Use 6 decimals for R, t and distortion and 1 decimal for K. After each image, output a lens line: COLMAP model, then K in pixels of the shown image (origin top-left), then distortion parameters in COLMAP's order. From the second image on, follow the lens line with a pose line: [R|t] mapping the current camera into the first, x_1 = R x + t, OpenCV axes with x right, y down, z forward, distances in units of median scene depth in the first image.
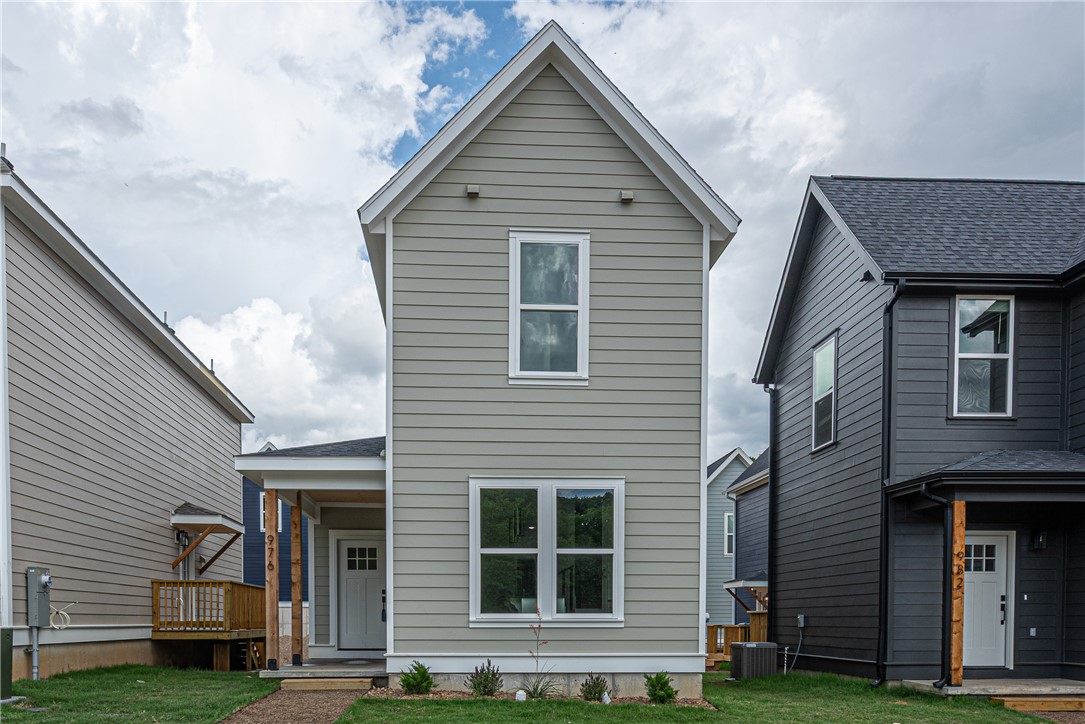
lens RADIAL K [[475.4, 0, 544.2], [0, 475.4, 364.4], [0, 0, 1]] dist [-0.000105, -0.000609]
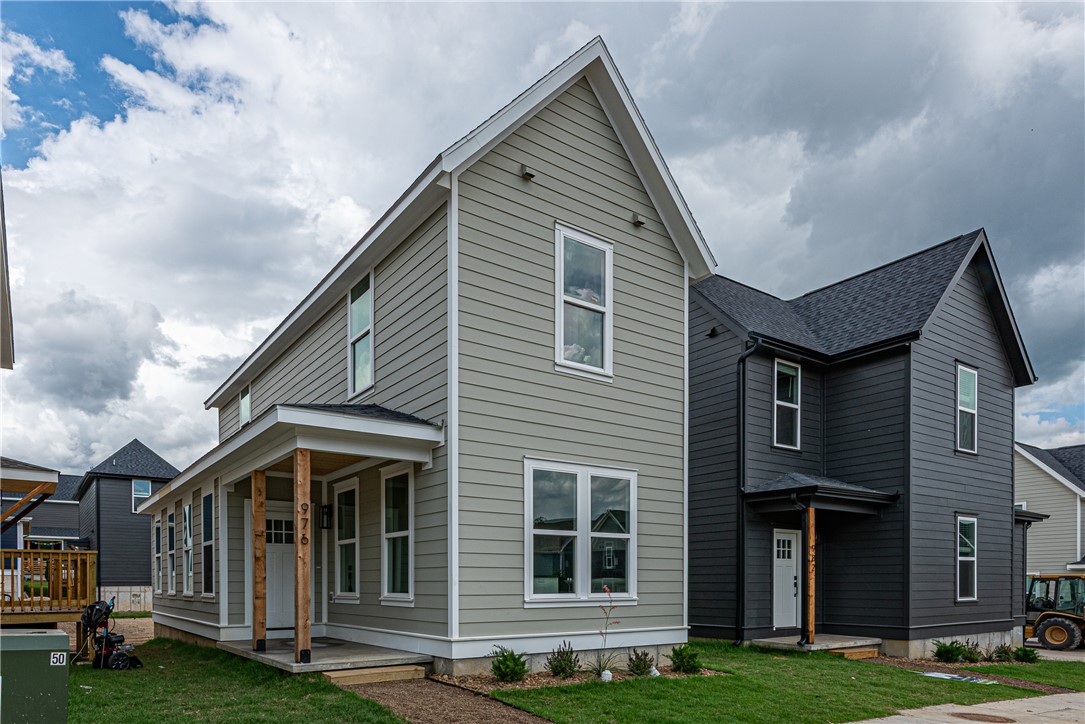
lens RADIAL K [[422.2, 0, 543.1], [0, 422.2, 380.1], [0, 0, 1]] dist [0.001058, -0.001328]
pose [[0.938398, 0.151395, 0.310625, -0.355948], [-0.160061, 0.987104, 0.002442, 0.060905], [-0.306250, -0.052011, 0.950529, 0.139787]]
